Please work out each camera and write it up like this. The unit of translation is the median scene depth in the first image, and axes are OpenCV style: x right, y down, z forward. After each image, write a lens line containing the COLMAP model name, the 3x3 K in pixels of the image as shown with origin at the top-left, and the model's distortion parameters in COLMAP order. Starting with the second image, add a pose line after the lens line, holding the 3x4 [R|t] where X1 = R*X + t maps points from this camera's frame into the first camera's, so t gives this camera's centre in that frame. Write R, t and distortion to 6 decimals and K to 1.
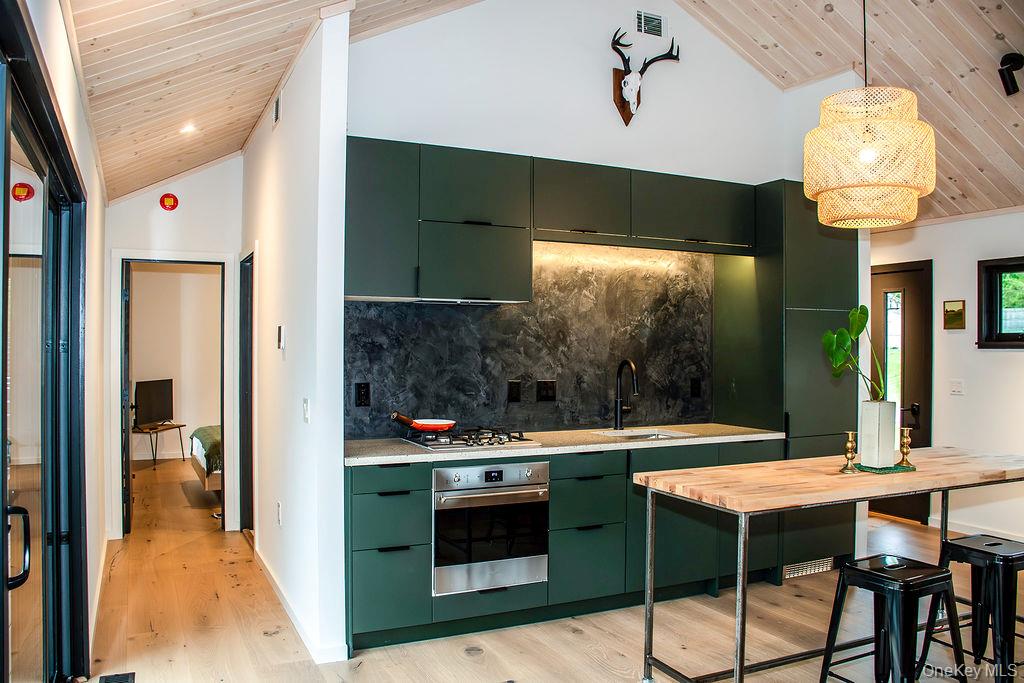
lens RADIAL K [[799.4, 0, 505.3], [0, 799.4, 346.5], [0, 0, 1]] dist [-0.138700, 0.091266]
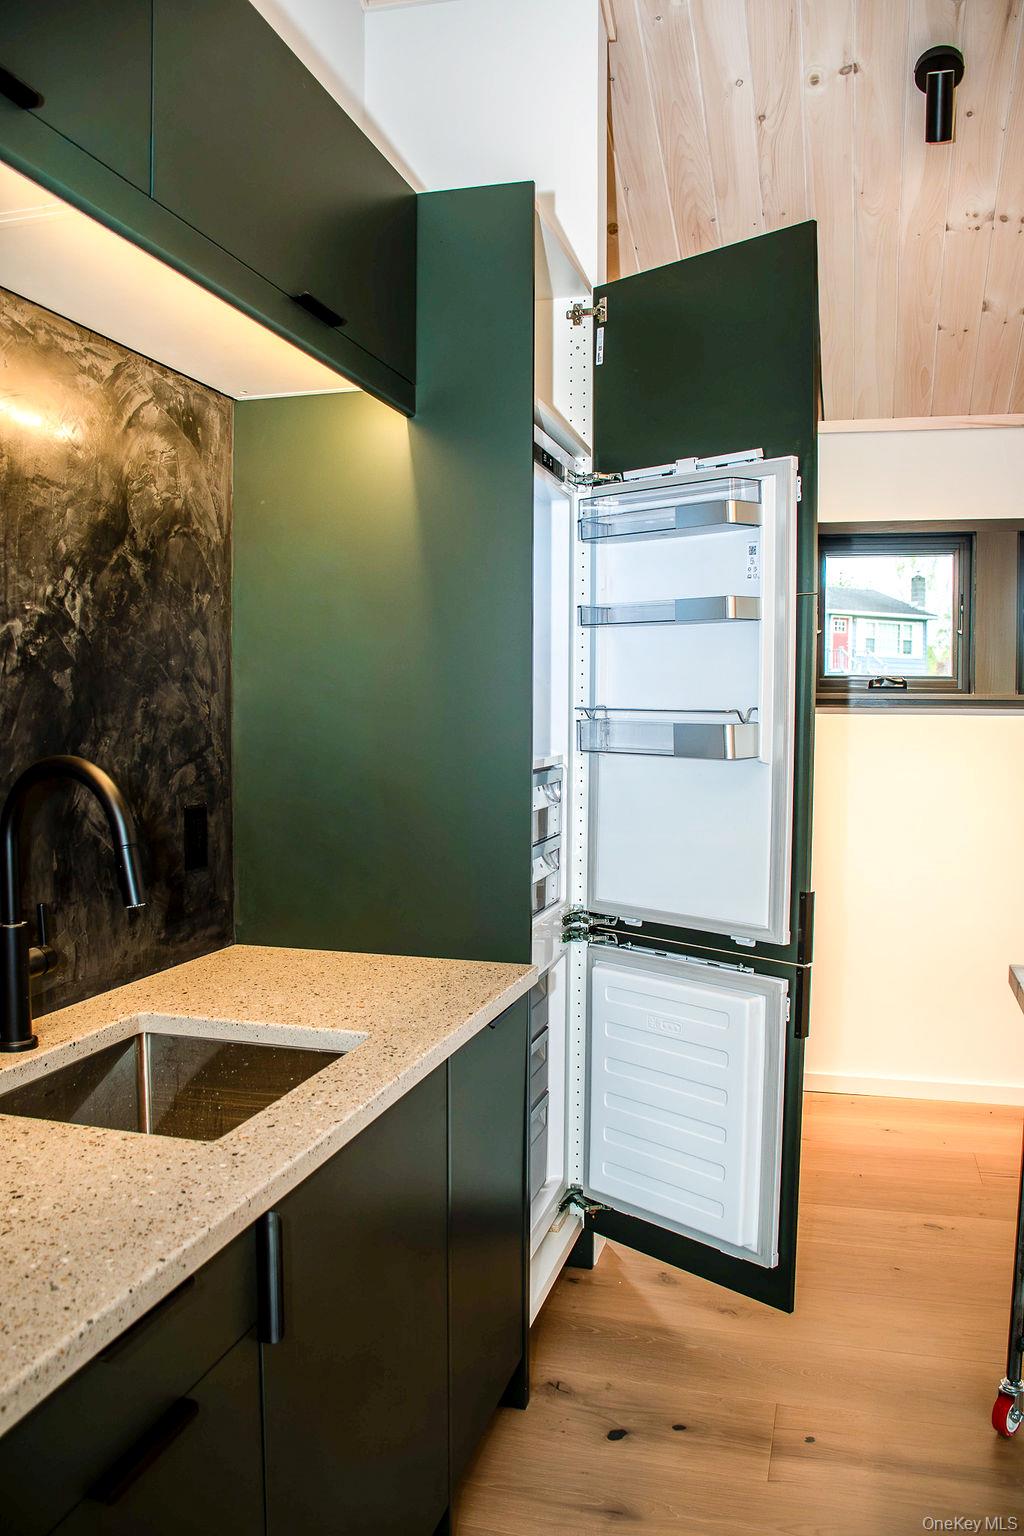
lens RADIAL K [[1199.1, 0, 516.2], [0, 1199.1, 770.7], [0, 0, 1]] dist [-0.138700, 0.091266]
pose [[0.653633, -0.042795, 0.755601, -0.021967], [-0.003583, 0.998214, 0.059636, -0.000712], [-0.756804, -0.041688, 0.652312, 0.671374]]
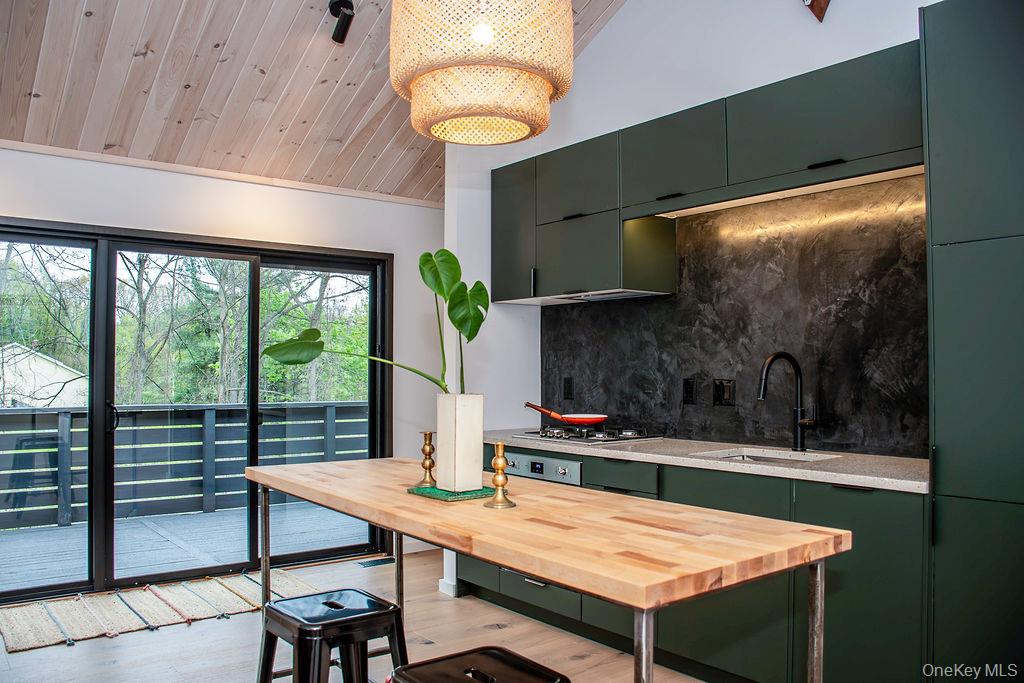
lens RADIAL K [[799.4, 0, 513.6], [0, 799.4, 343.8], [0, 0, 1]] dist [-0.138700, 0.091266]
pose [[0.228402, -0.035426, -0.972922, 0.784261], [-0.001268, 0.999326, -0.036685, 0.035398], [0.973566, 0.009612, 0.228203, 0.601336]]
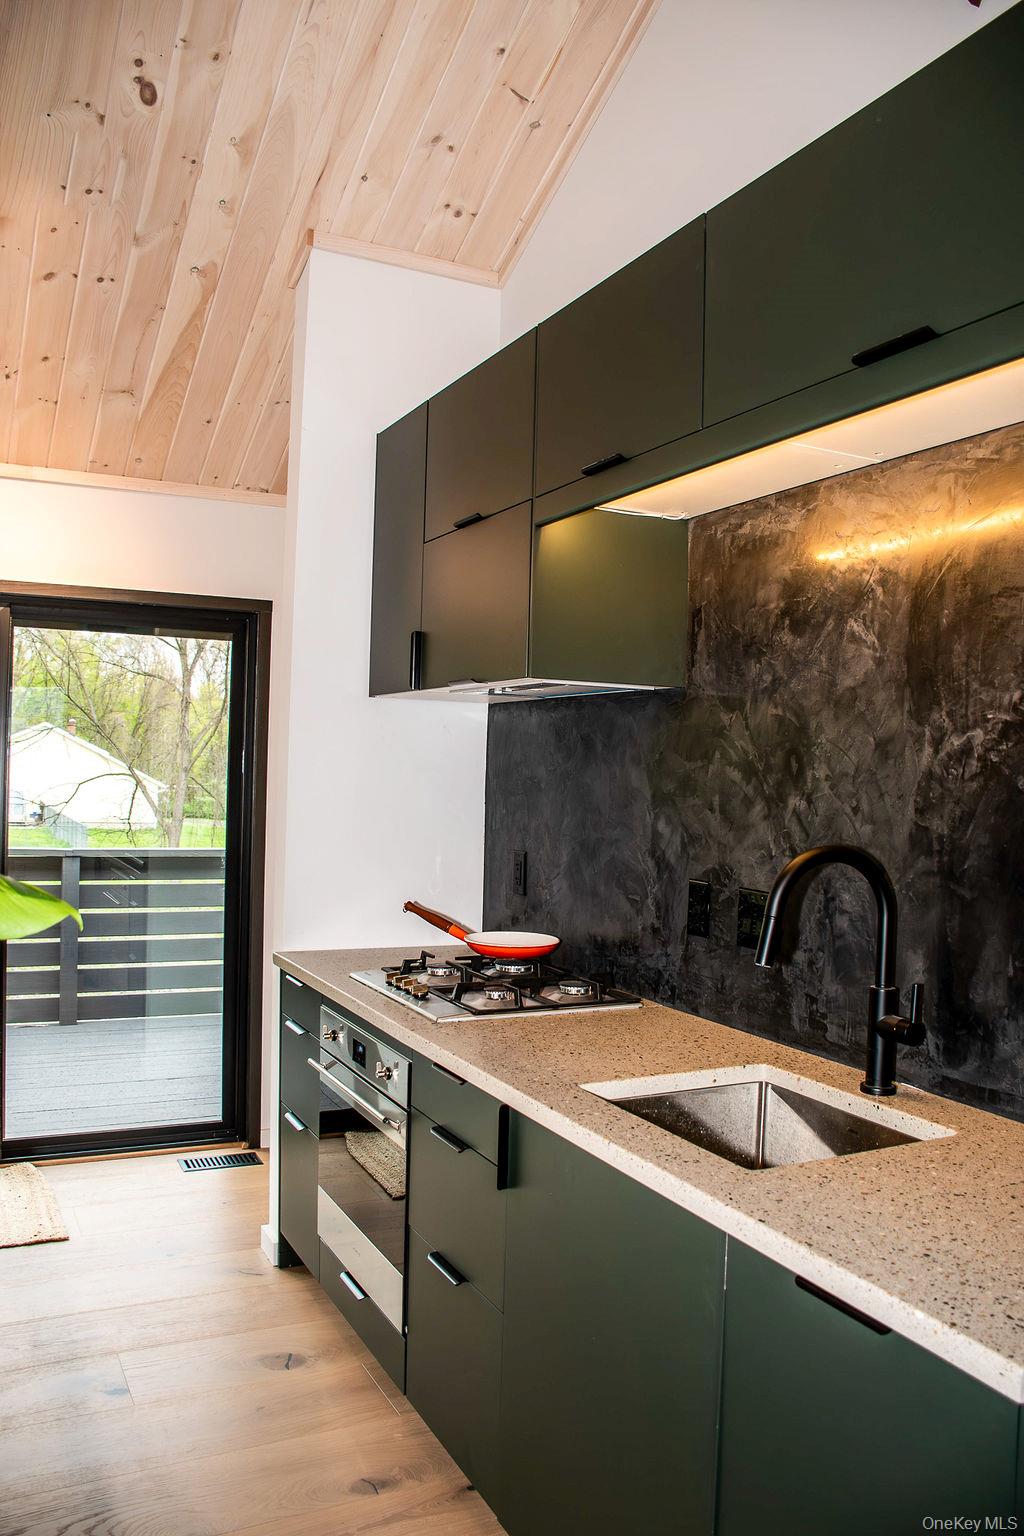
lens RADIAL K [[1199.1, 0, 525.4], [0, 1199.1, 771.4], [0, 0, 1]] dist [-0.138700, 0.091266]
pose [[0.026492, -0.001730, -0.999648, 0.571665], [-0.028207, 0.999599, -0.002477, -0.006114], [0.999251, 0.028263, 0.026433, 0.874848]]
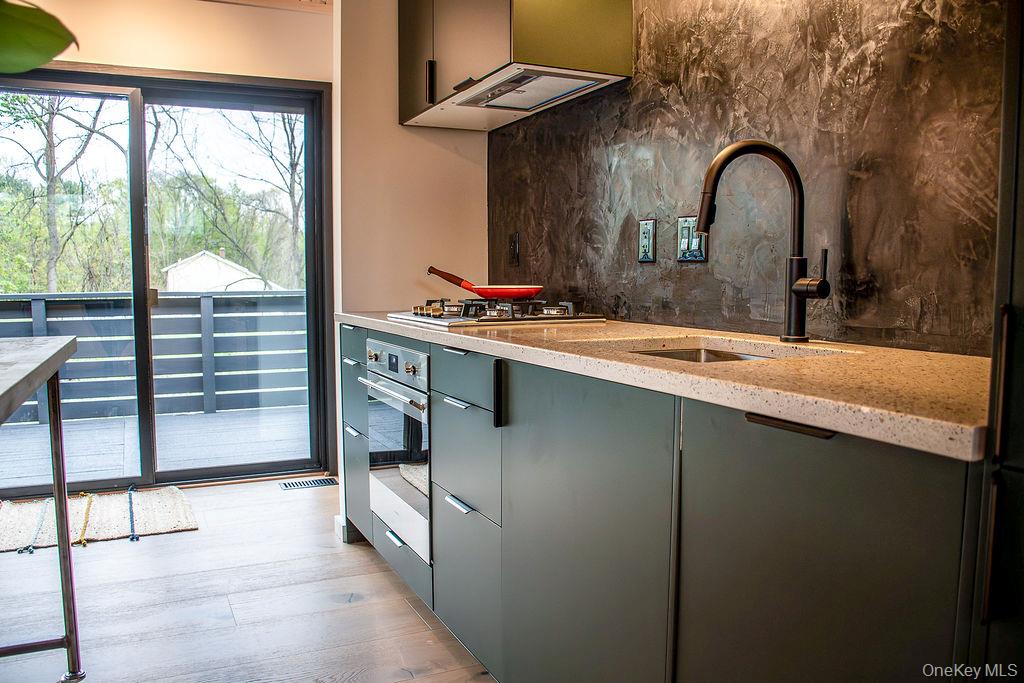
lens RADIAL K [[799.4, 0, 508.5], [0, 799.4, 340.8], [0, 0, 1]] dist [-0.138700, 0.091266]
pose [[0.004558, 0.078725, -0.996886, 0.504859], [0.000167, 0.996896, 0.078726, 0.077314], [0.999990, -0.000526, 0.004531, 0.885325]]
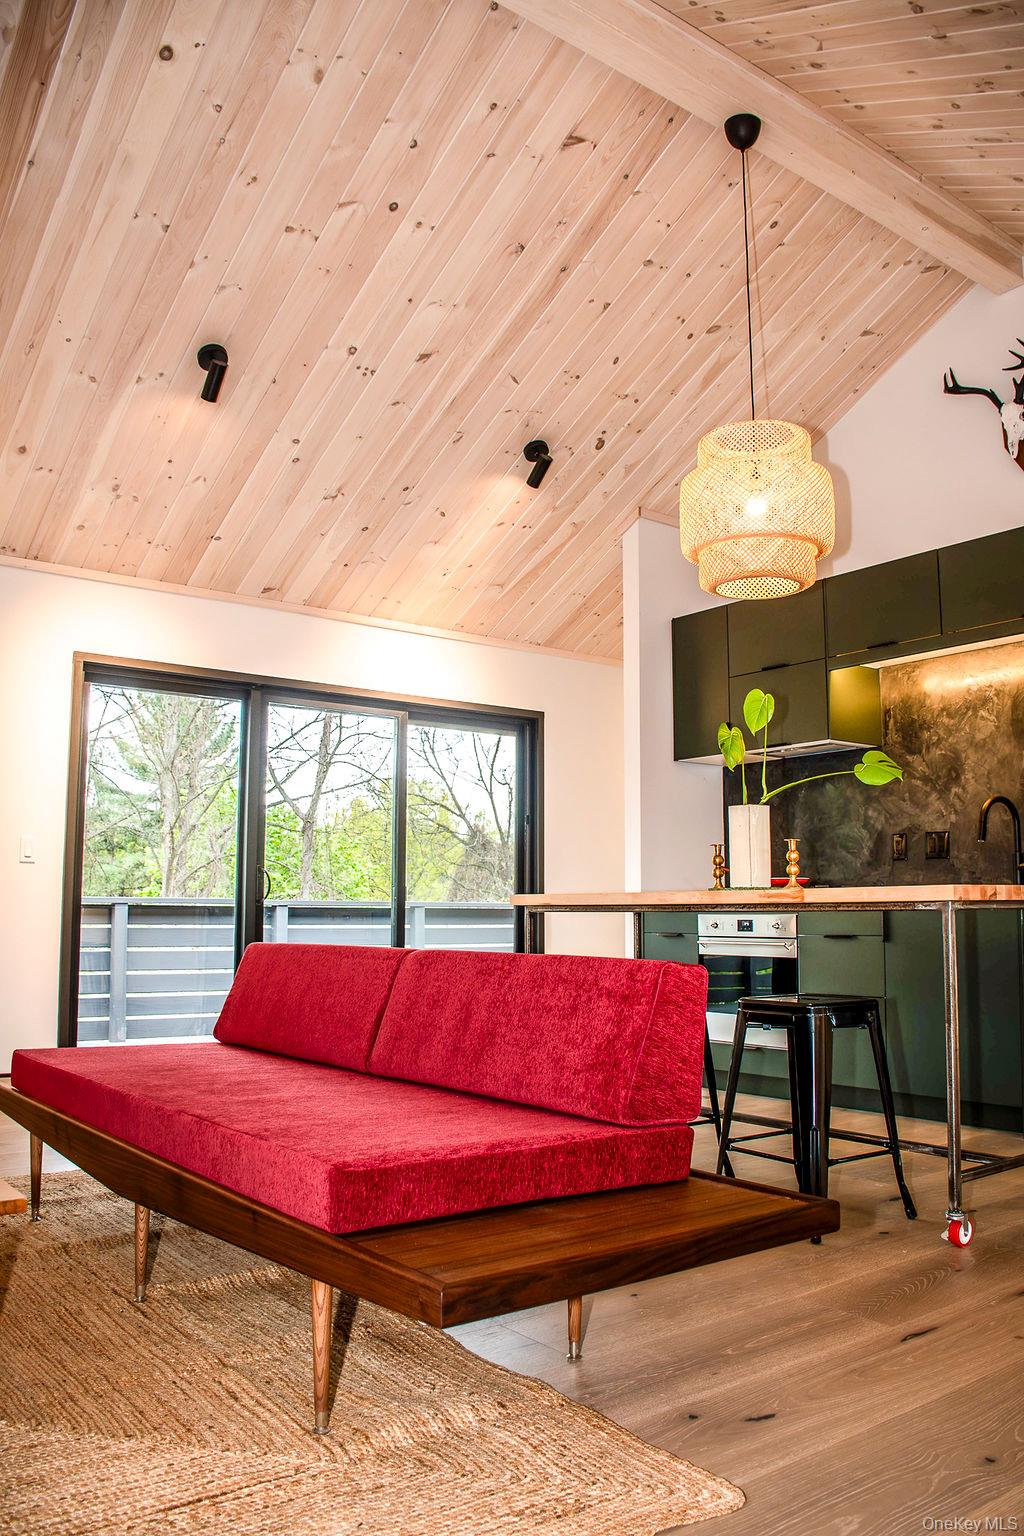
lens RADIAL K [[1199.1, 0, 535.1], [0, 1199.1, 774.2], [0, 0, 1]] dist [-0.138700, 0.091266]
pose [[0.221626, -0.117356, -0.968044, 1.098065], [0.000046, 0.992733, -0.120338, 0.125709], [0.975132, 0.026625, 0.220021, 0.347878]]
